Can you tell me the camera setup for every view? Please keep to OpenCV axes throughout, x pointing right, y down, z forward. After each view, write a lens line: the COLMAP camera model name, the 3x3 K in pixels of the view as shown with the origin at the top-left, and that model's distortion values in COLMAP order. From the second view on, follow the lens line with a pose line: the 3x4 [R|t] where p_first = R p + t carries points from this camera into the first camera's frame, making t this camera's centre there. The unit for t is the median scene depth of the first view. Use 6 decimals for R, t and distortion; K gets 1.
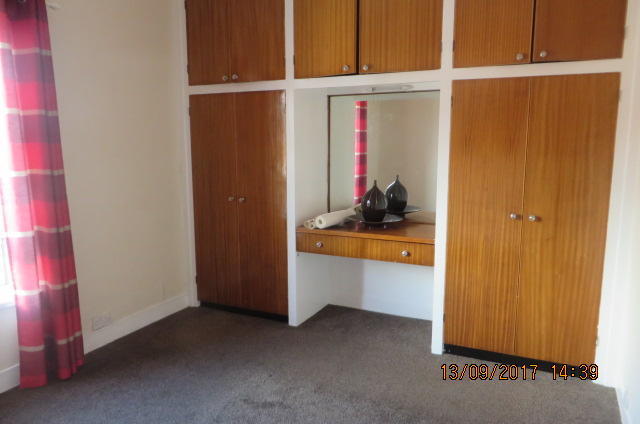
lens RADIAL K [[478.5, 0, 316.7], [0, 478.5, 215.5], [0, 0, 1]] dist [-0.013451, -0.007105]
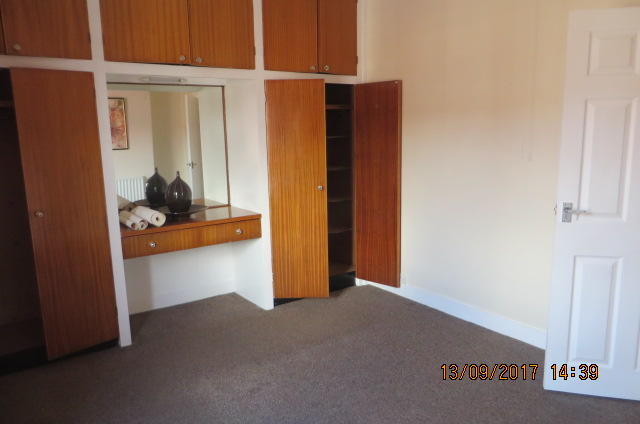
lens RADIAL K [[478.5, 0, 316.7], [0, 478.5, 215.5], [0, 0, 1]] dist [-0.013451, -0.007105]
pose [[0.478272, -0.158161, 0.863853, -0.776007], [0.156668, 0.983237, 0.093279, -0.038250], [-0.864125, 0.090725, 0.495033, 0.324114]]
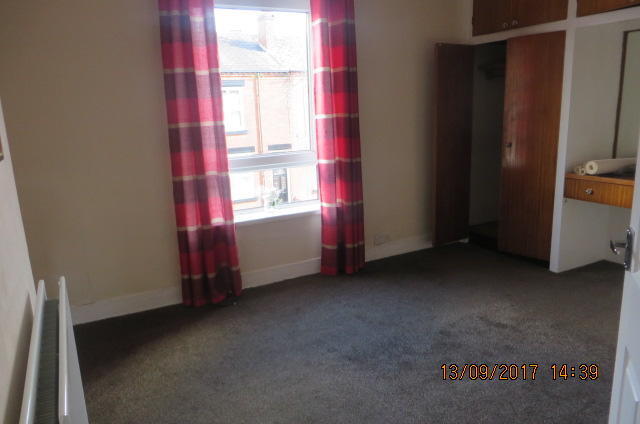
lens RADIAL K [[478.5, 0, 316.7], [0, 478.5, 215.5], [0, 0, 1]] dist [-0.013451, -0.007105]
pose [[0.803009, 0.105201, -0.586608, 0.162738], [-0.056356, 0.993290, 0.100989, 0.052128], [0.593296, -0.048036, 0.803550, -0.117610]]
